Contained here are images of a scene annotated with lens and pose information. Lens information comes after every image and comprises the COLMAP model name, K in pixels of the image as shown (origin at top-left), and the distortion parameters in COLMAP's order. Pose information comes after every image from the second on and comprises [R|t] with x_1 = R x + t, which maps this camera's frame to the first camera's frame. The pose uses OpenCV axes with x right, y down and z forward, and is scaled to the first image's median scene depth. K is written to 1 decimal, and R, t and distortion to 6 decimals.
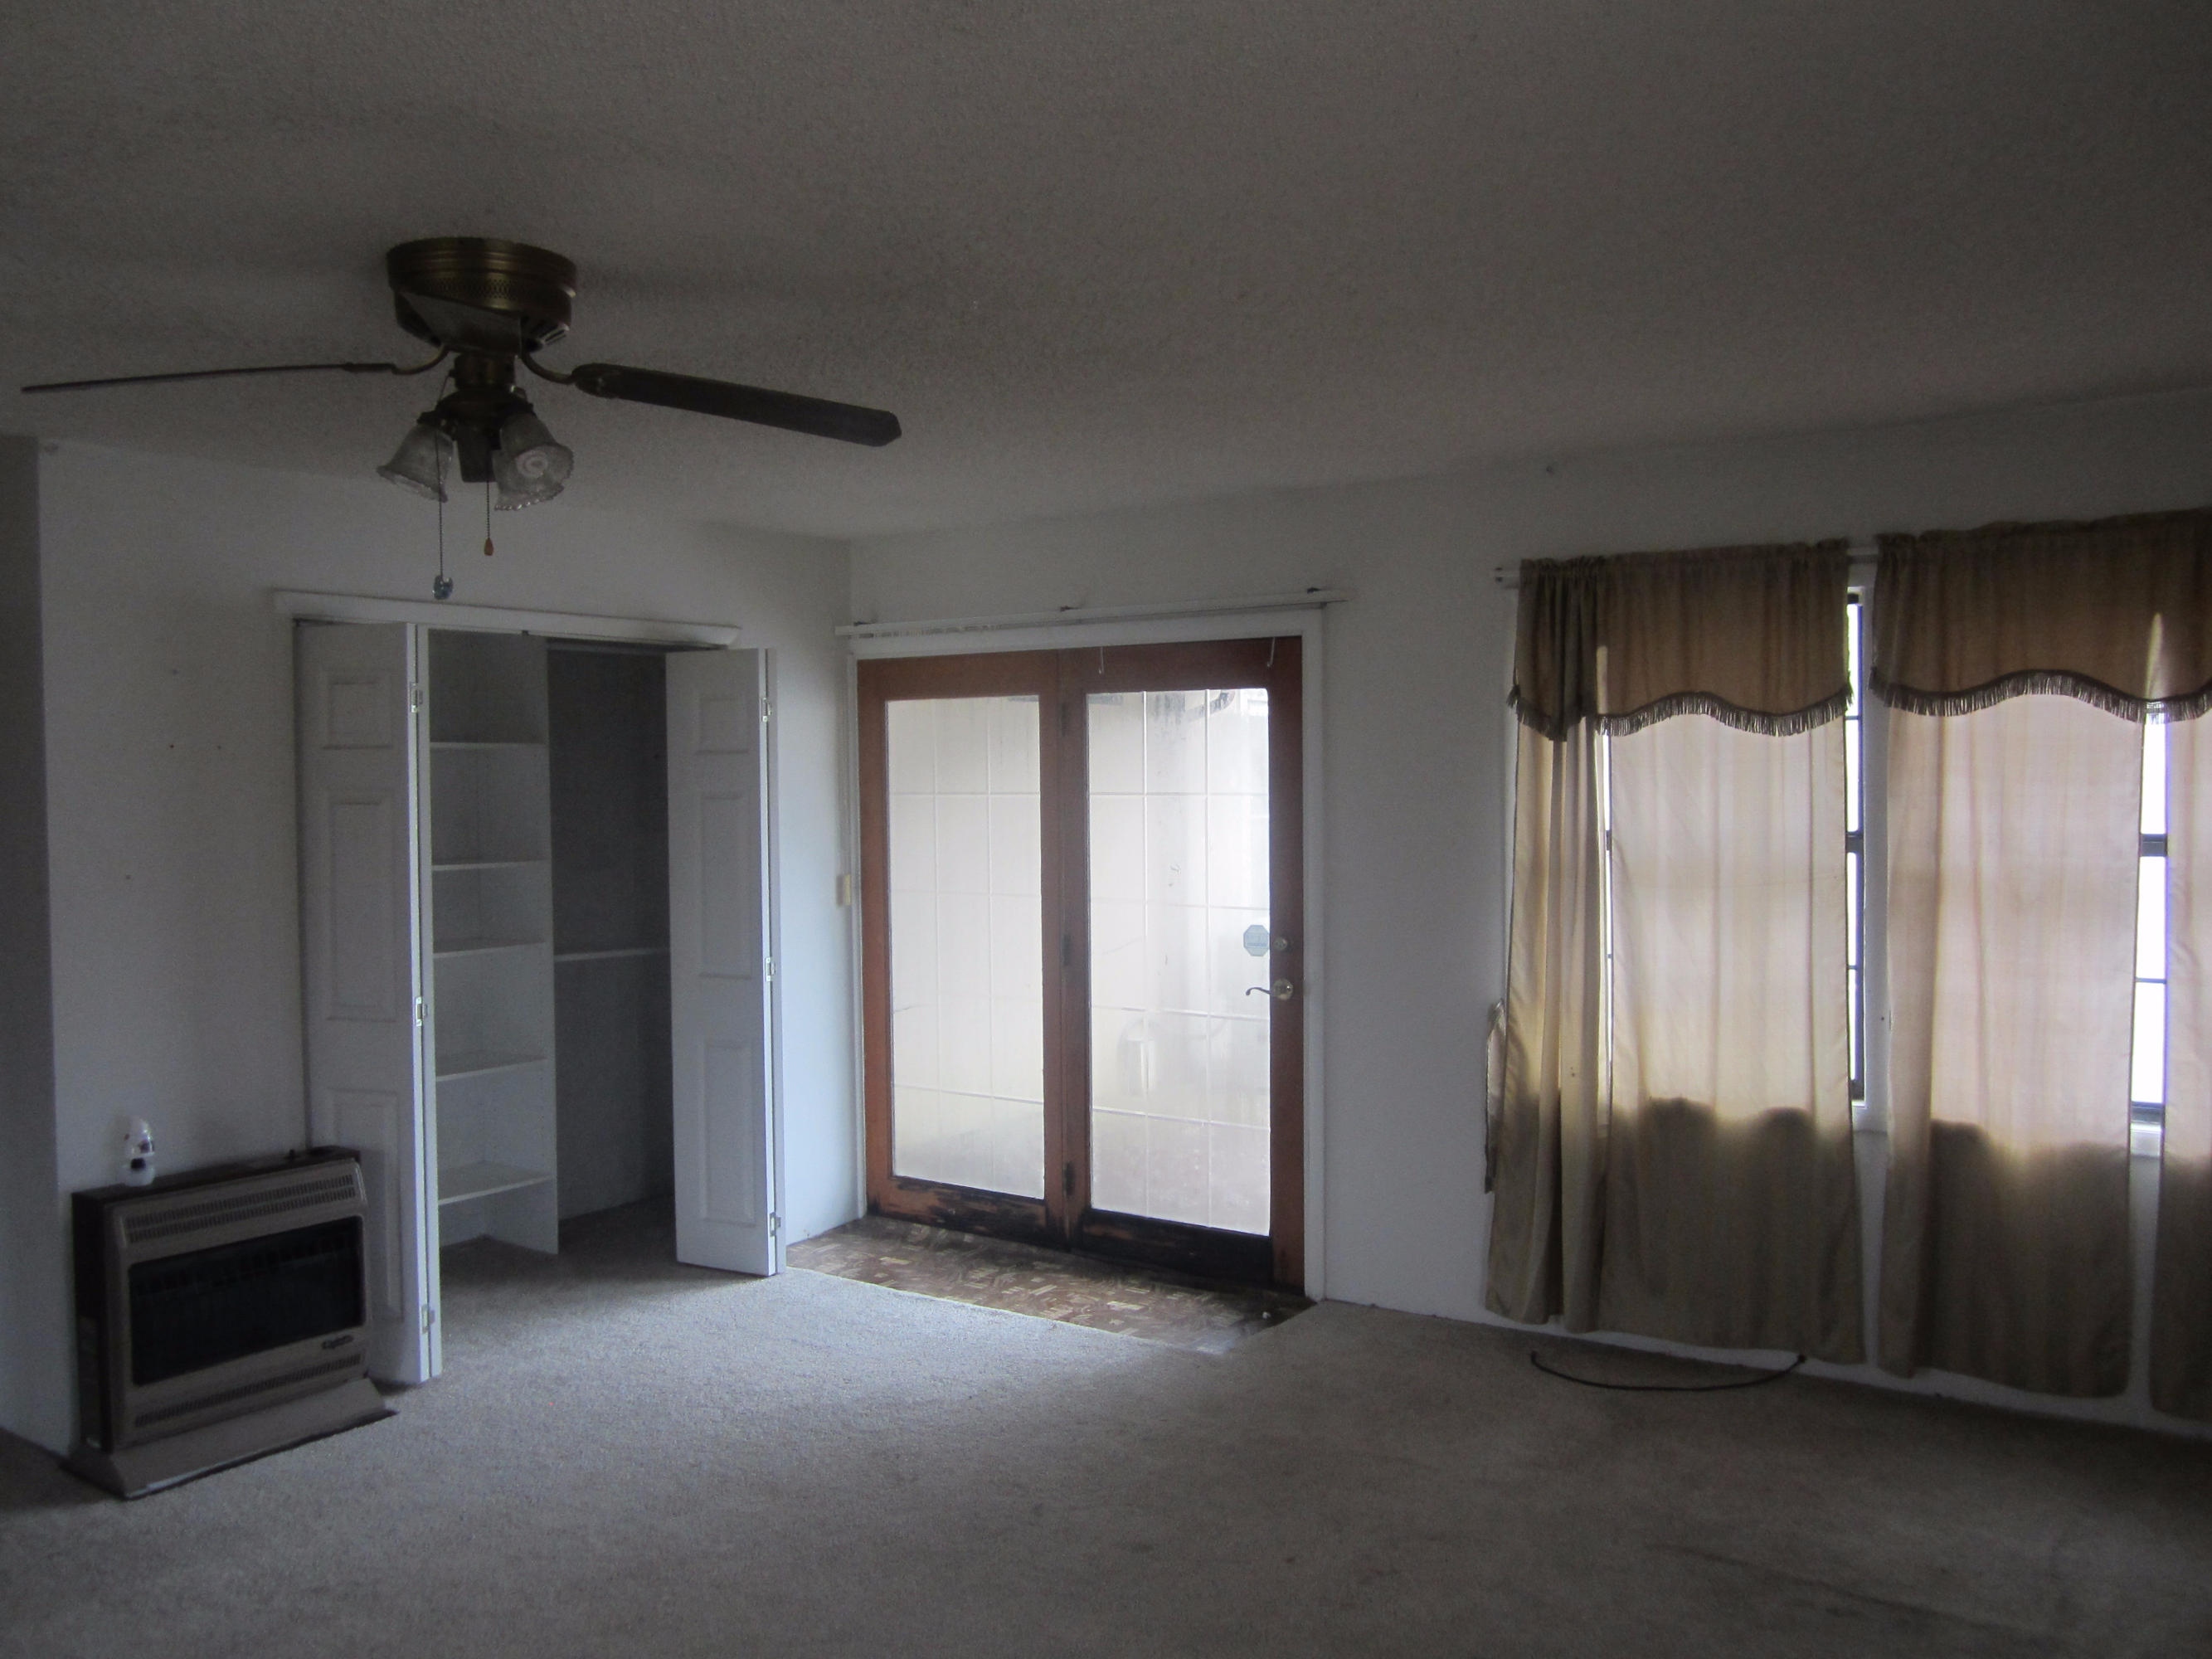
lens RADIAL K [[1822.8, 0, 1106.0], [0, 1822.8, 829.5], [0, 0, 1]] dist [-0.030305, -0.002142]
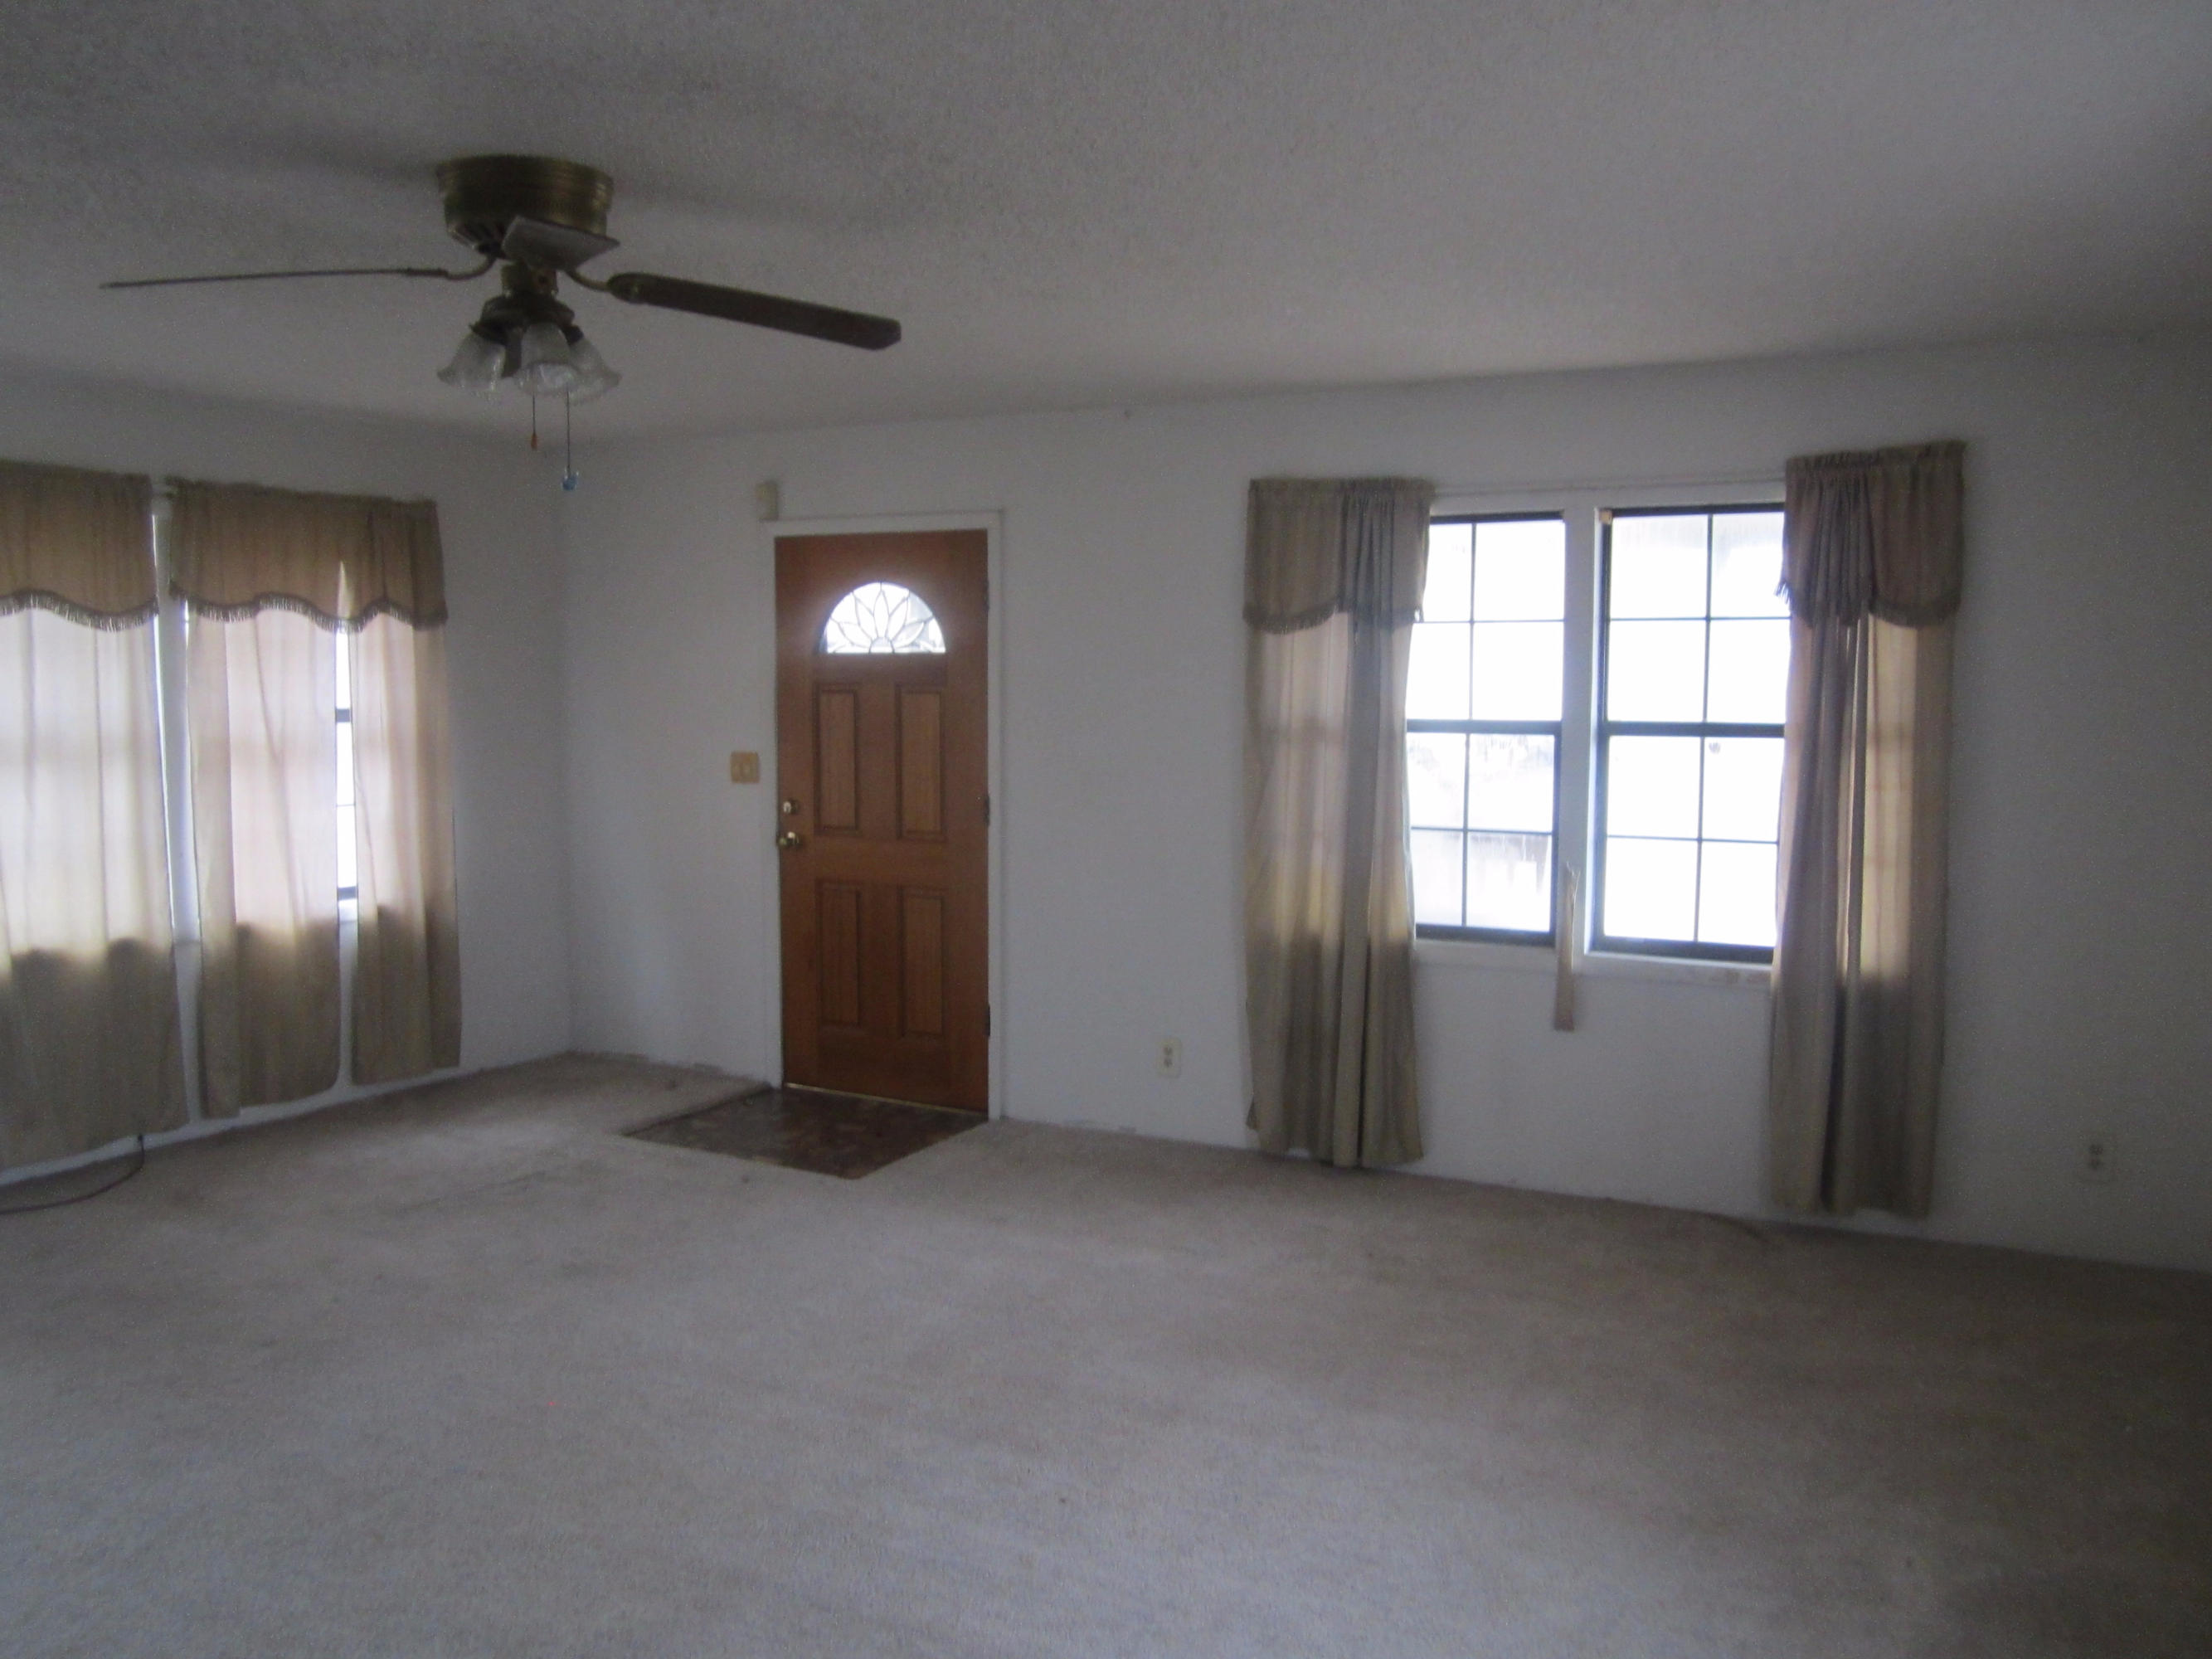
lens RADIAL K [[1822.8, 0, 1106.0], [0, 1822.8, 829.5], [0, 0, 1]] dist [-0.030305, -0.002142]
pose [[-0.106870, -0.068190, 0.991932, -0.956060], [0.019113, 0.997320, 0.070620, 0.008402], [-0.994089, 0.026506, -0.105281, 0.501756]]
